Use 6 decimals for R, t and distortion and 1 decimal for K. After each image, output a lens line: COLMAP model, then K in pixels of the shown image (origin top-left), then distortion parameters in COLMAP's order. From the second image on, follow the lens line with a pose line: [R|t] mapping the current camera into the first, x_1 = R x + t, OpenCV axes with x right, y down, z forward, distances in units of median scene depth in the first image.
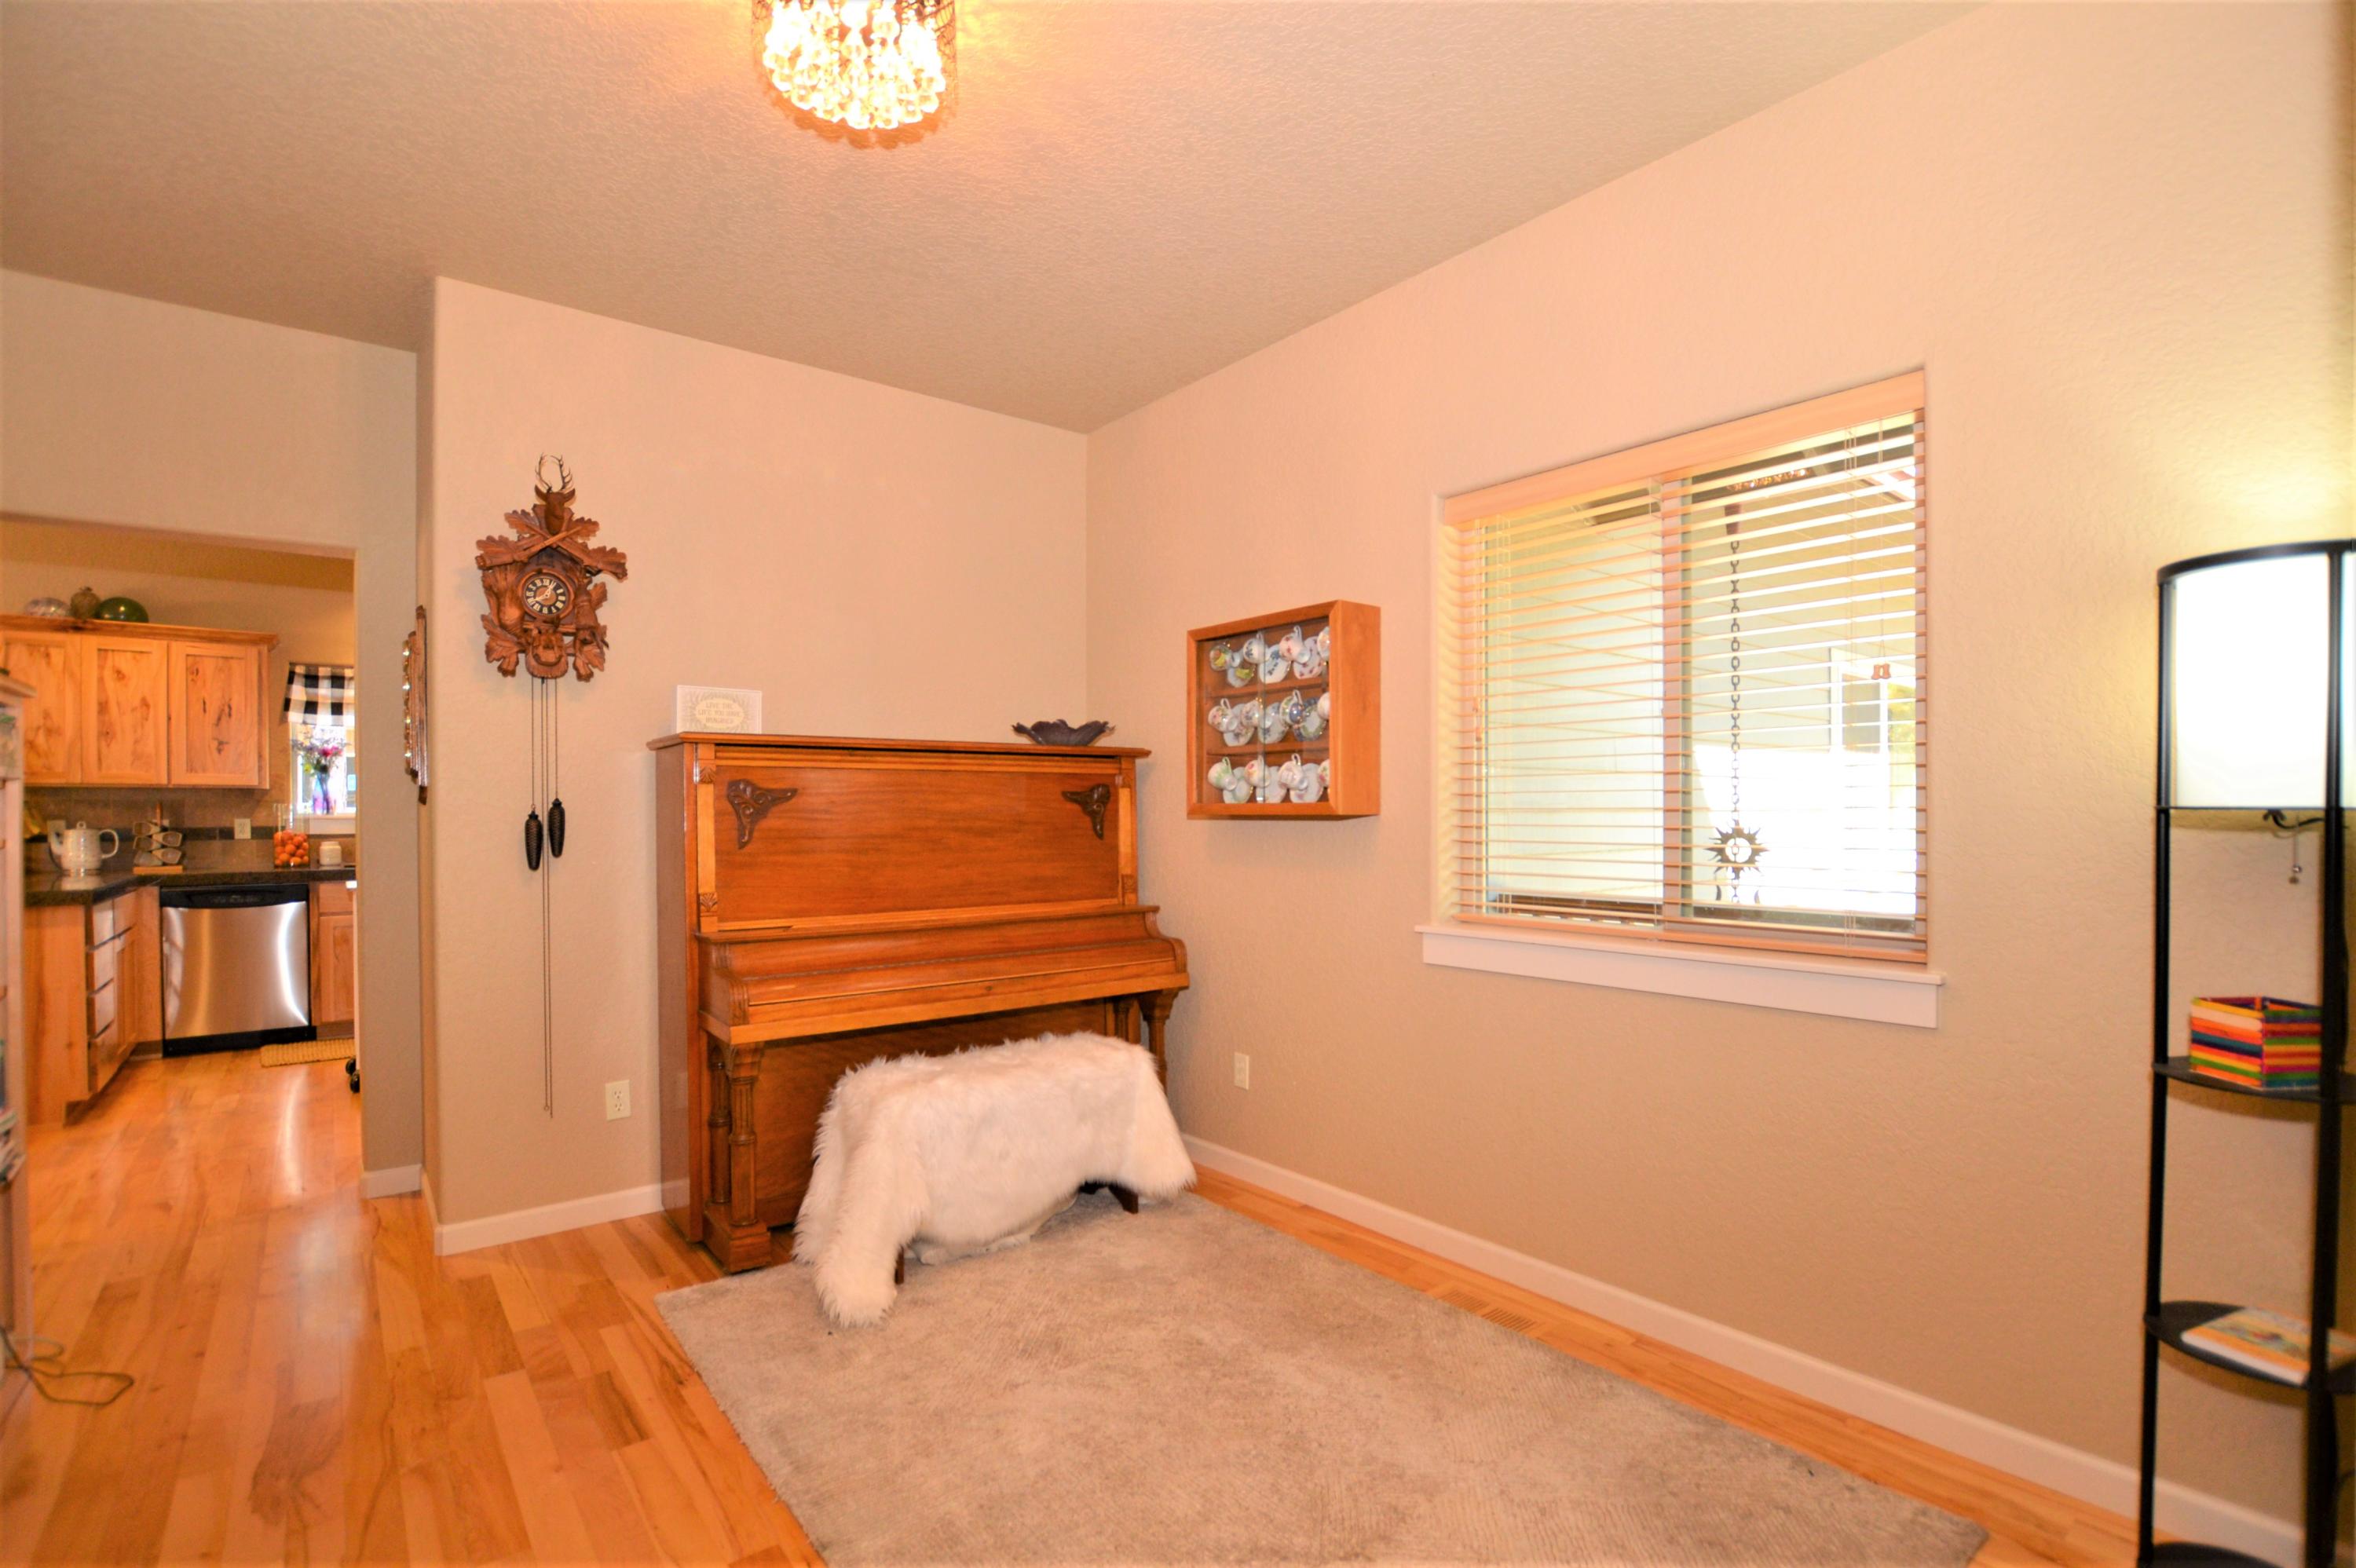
lens RADIAL K [[1084.3, 0, 1180.8], [0, 1084.3, 807.3], [0, 0, 1]] dist [-0.022712, 0.000477]
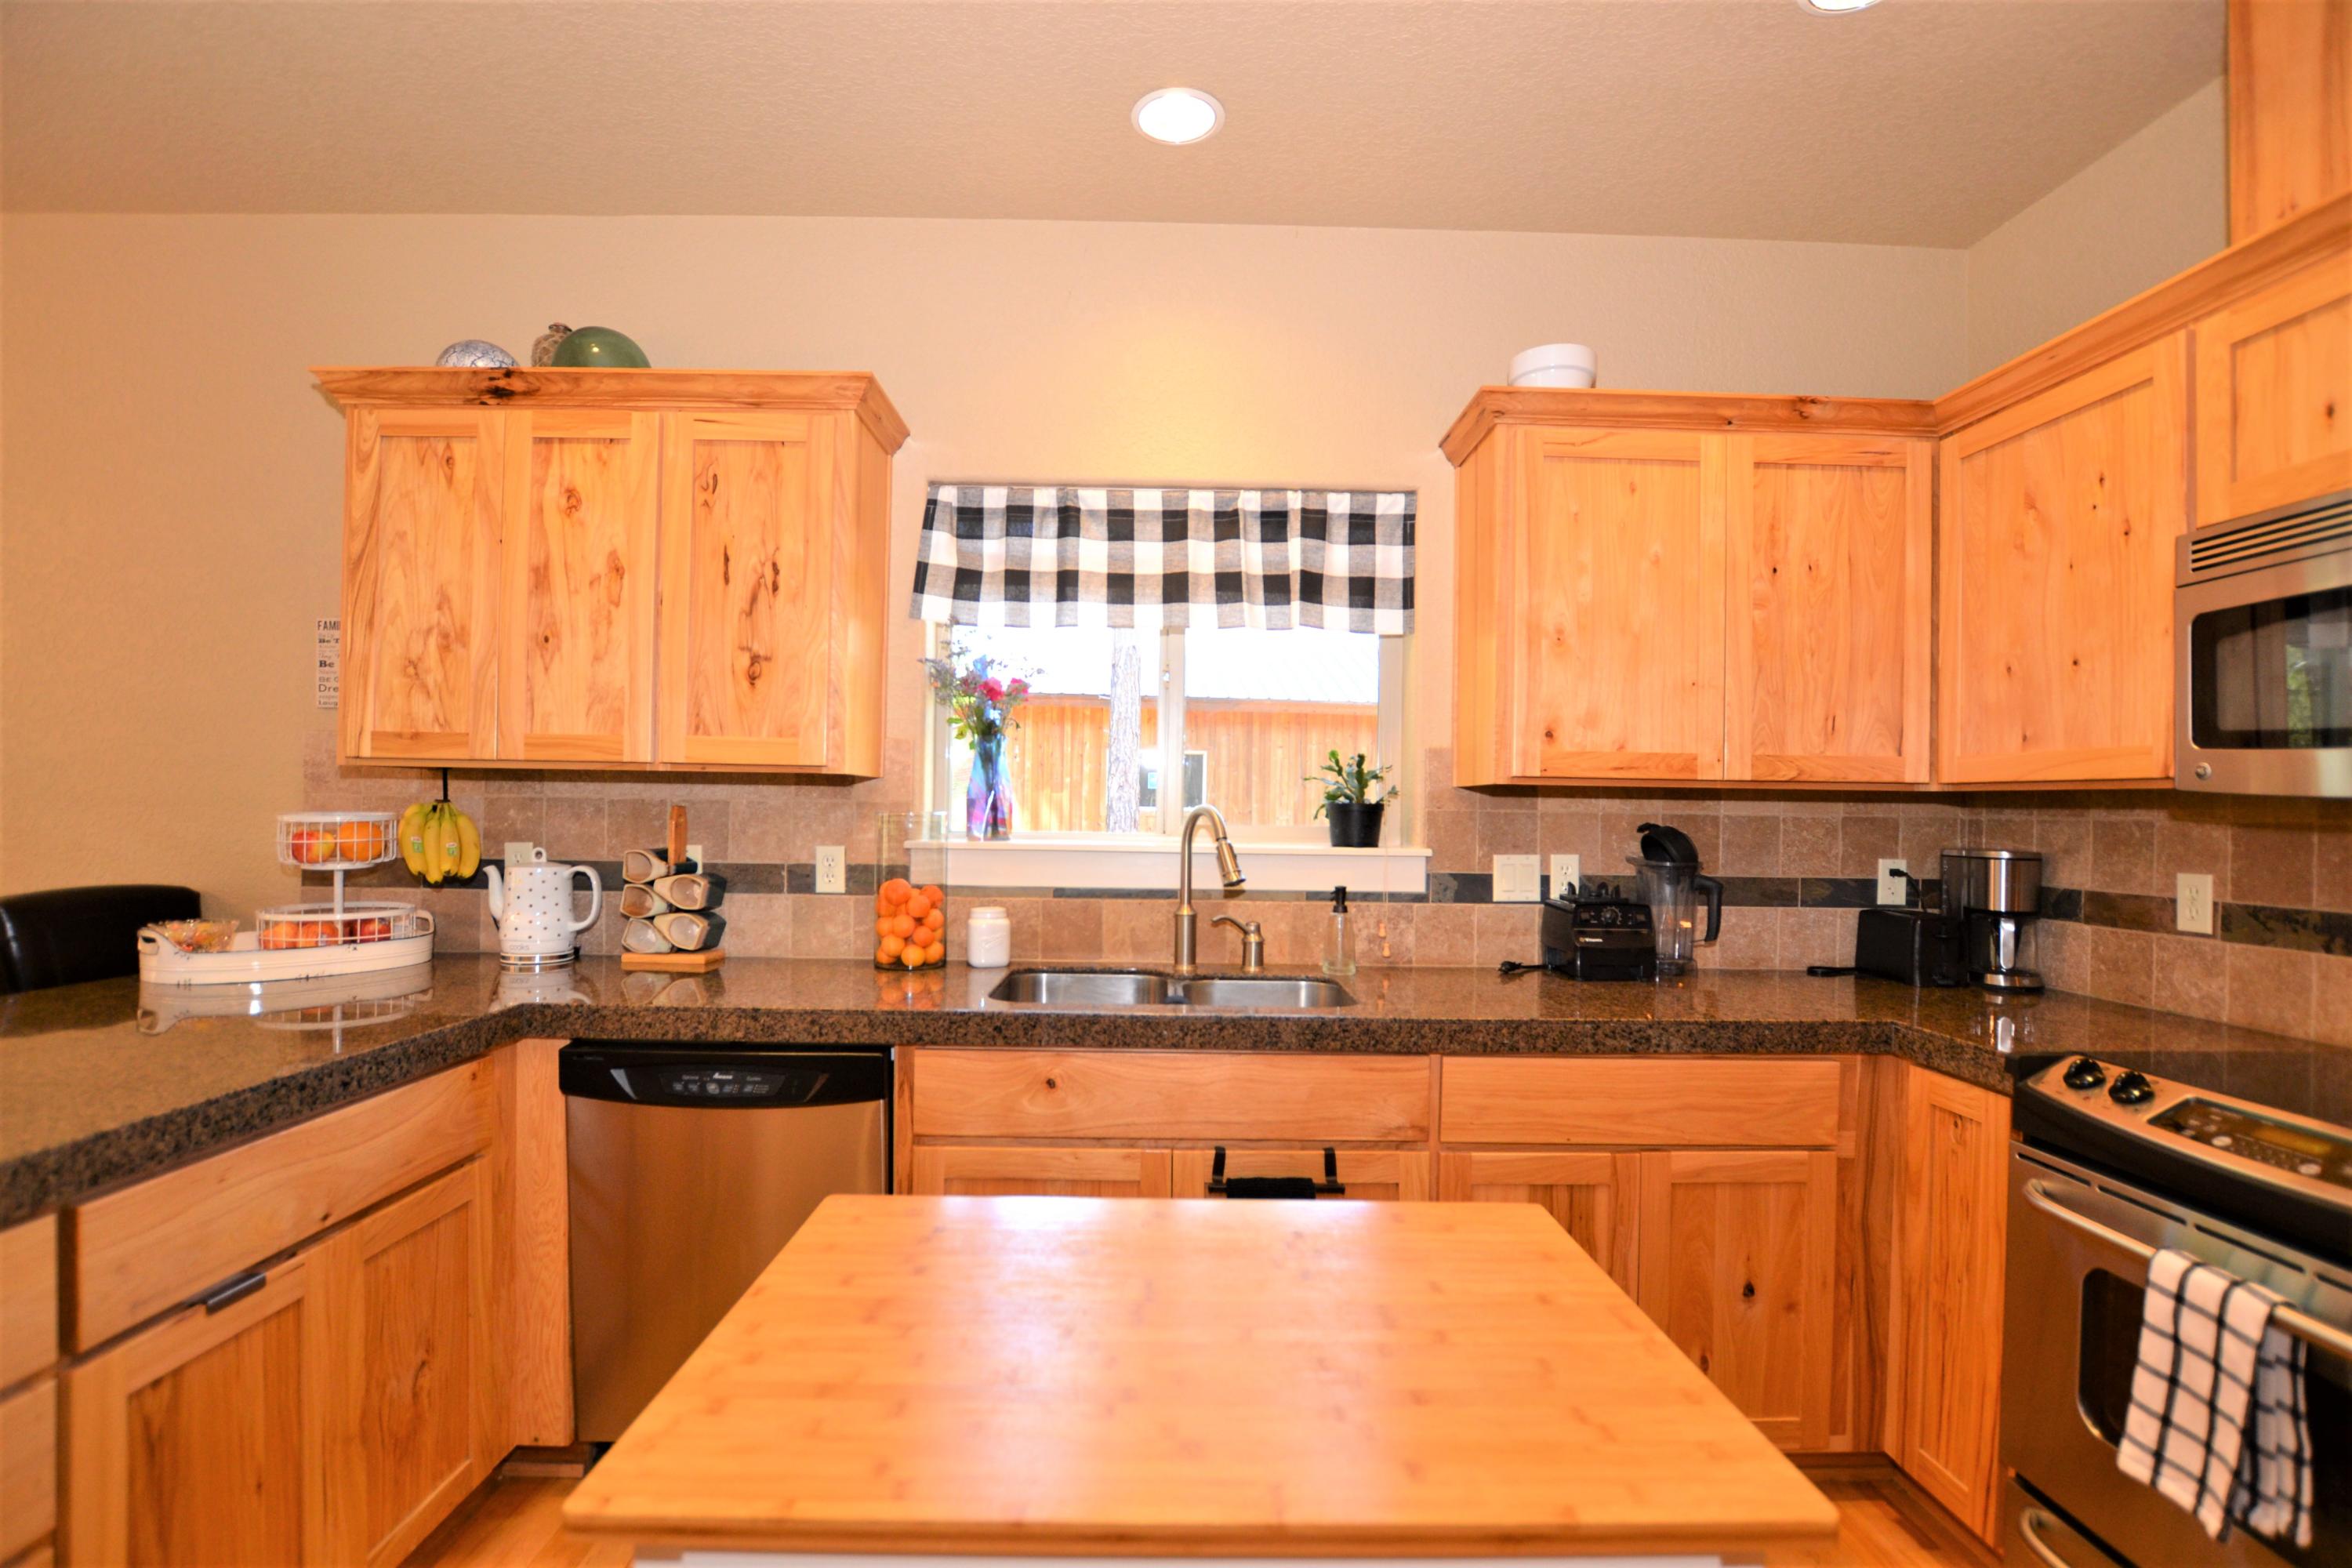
lens RADIAL K [[1069.6, 0, 1173.6], [0, 1069.6, 799.5], [0, 0, 1]] dist [-0.038756, 0.009517]
pose [[0.790110, 0.011535, -0.612856, -0.533305], [-0.016837, 0.999854, -0.002887, -0.009231], [0.612733, 0.012599, 0.790189, 0.780773]]
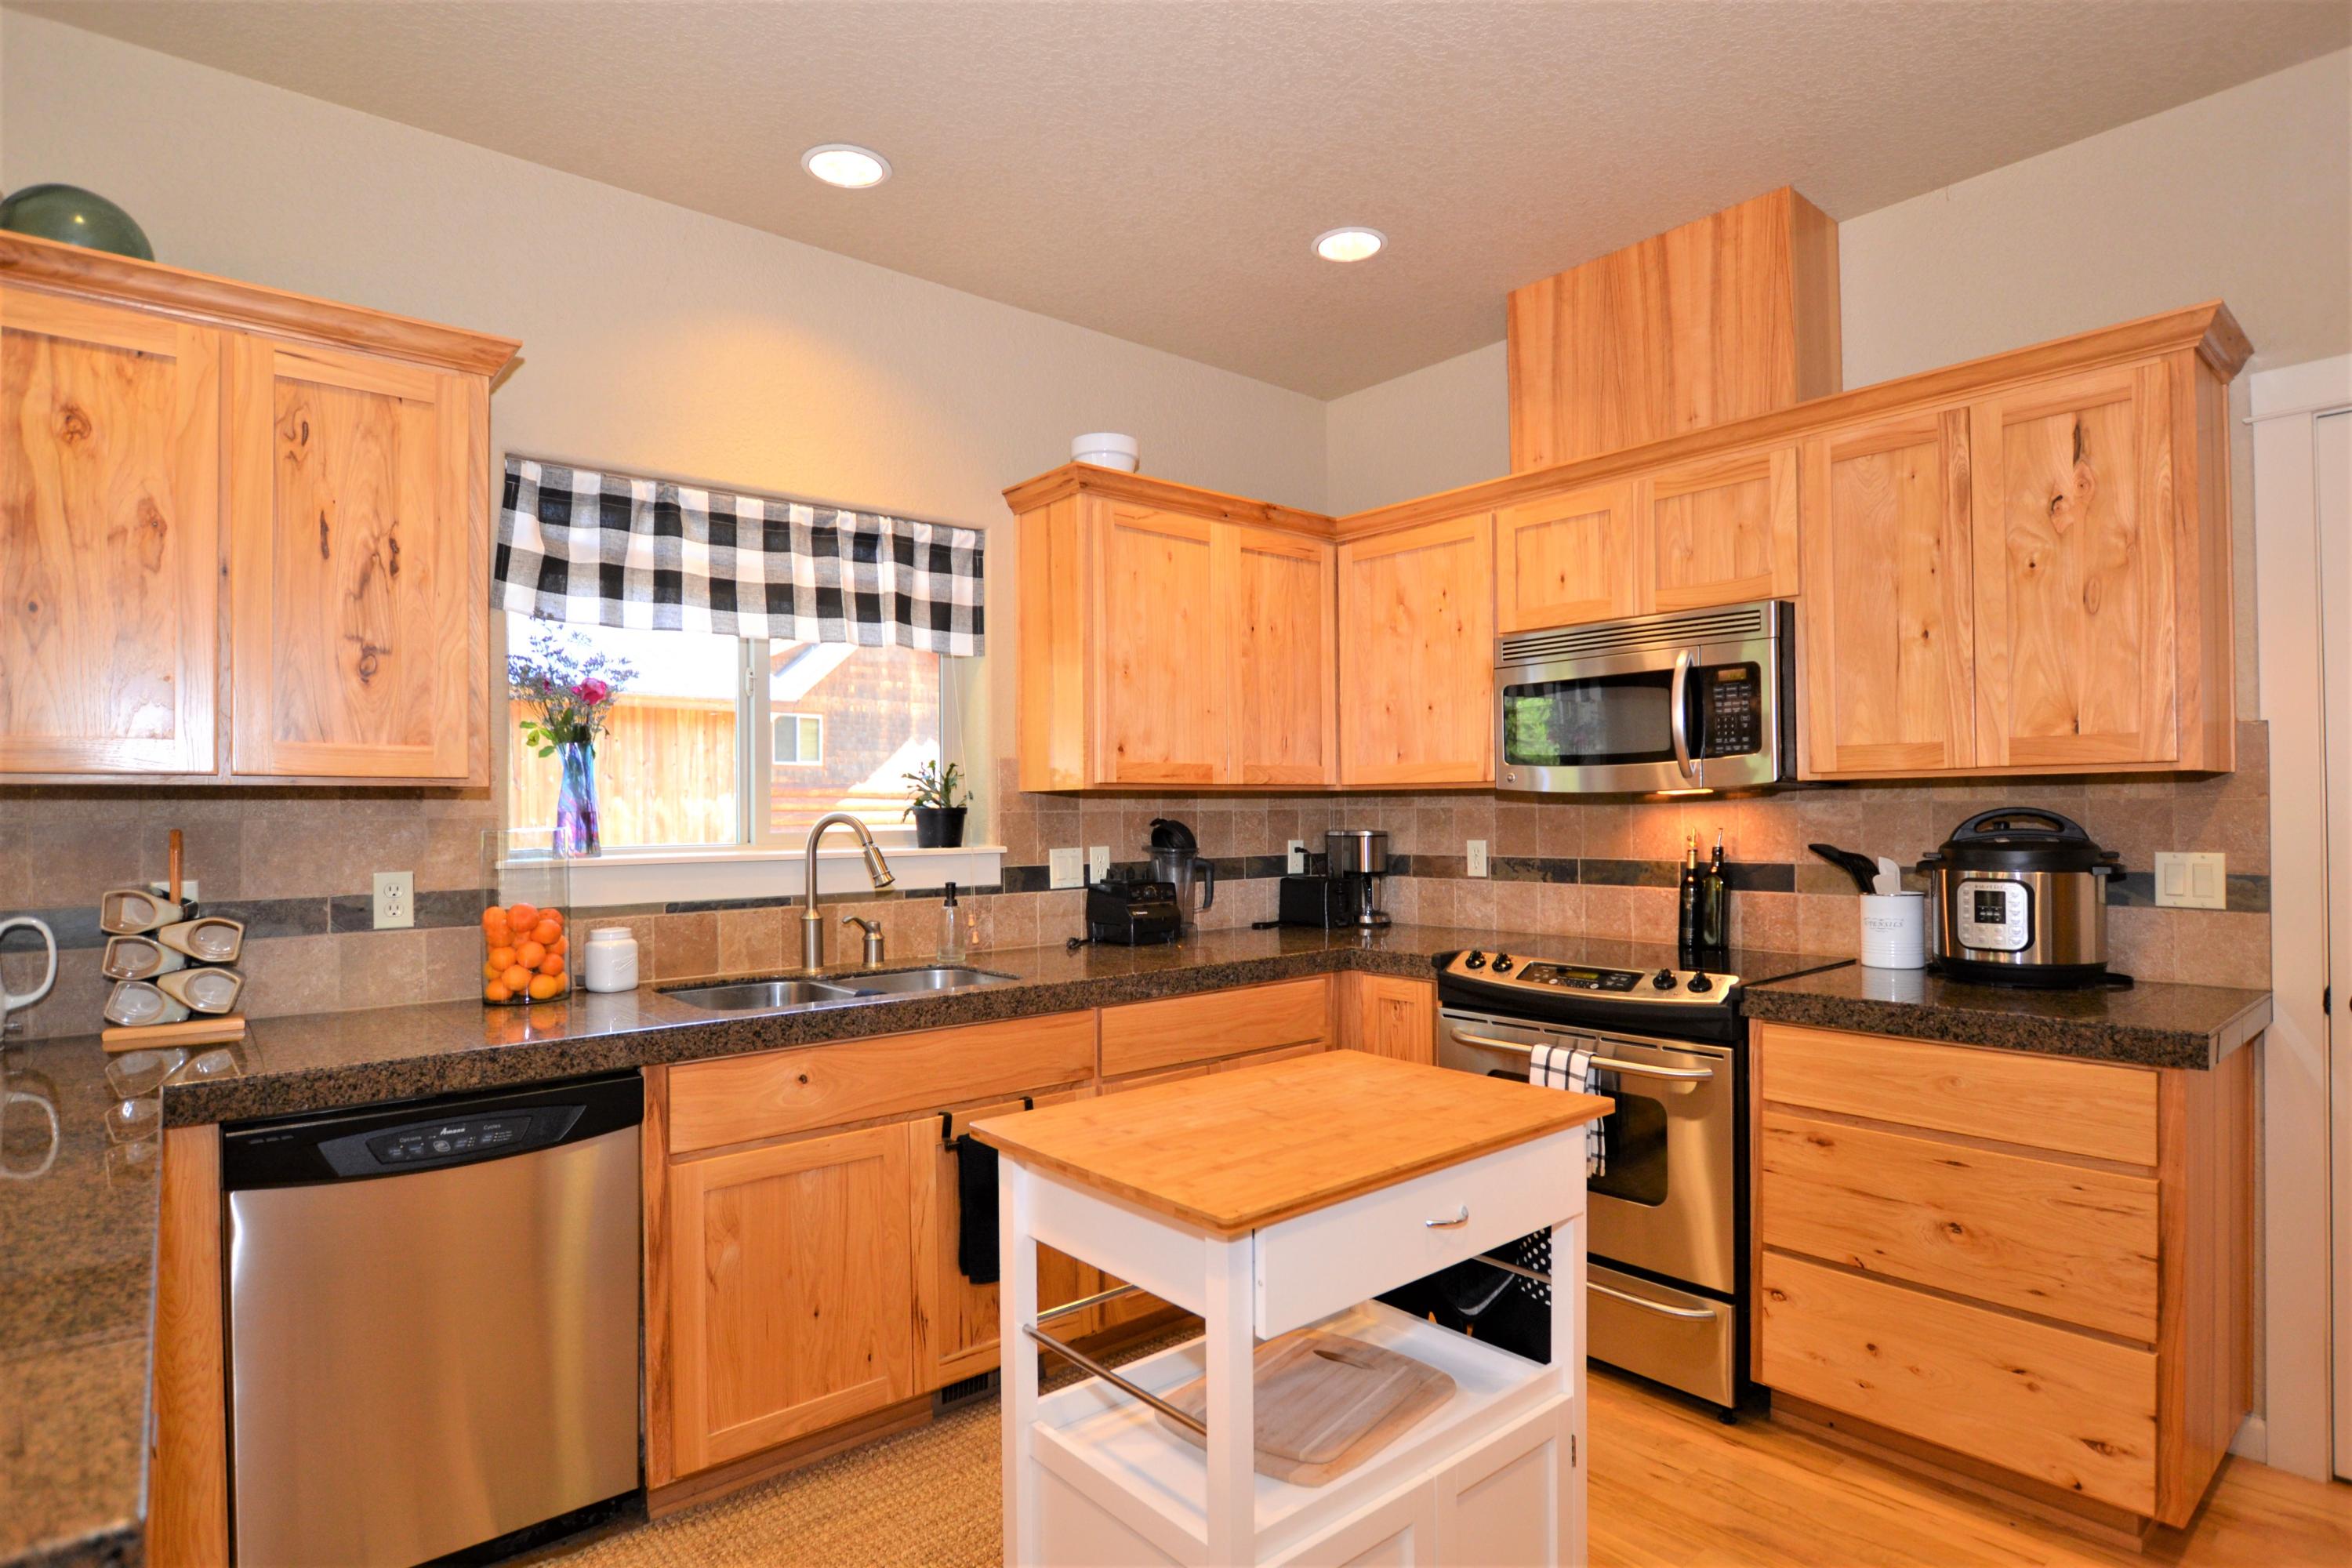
lens RADIAL K [[1208.8, 0, 1169.8], [0, 1208.8, 791.3], [0, 0, 1]] dist [-0.017677, 0.000315]
pose [[0.999725, -0.006007, 0.022685, -0.657303], [0.006323, 0.999884, -0.013889, -0.009408], [-0.022599, 0.014028, 0.999646, 0.616708]]
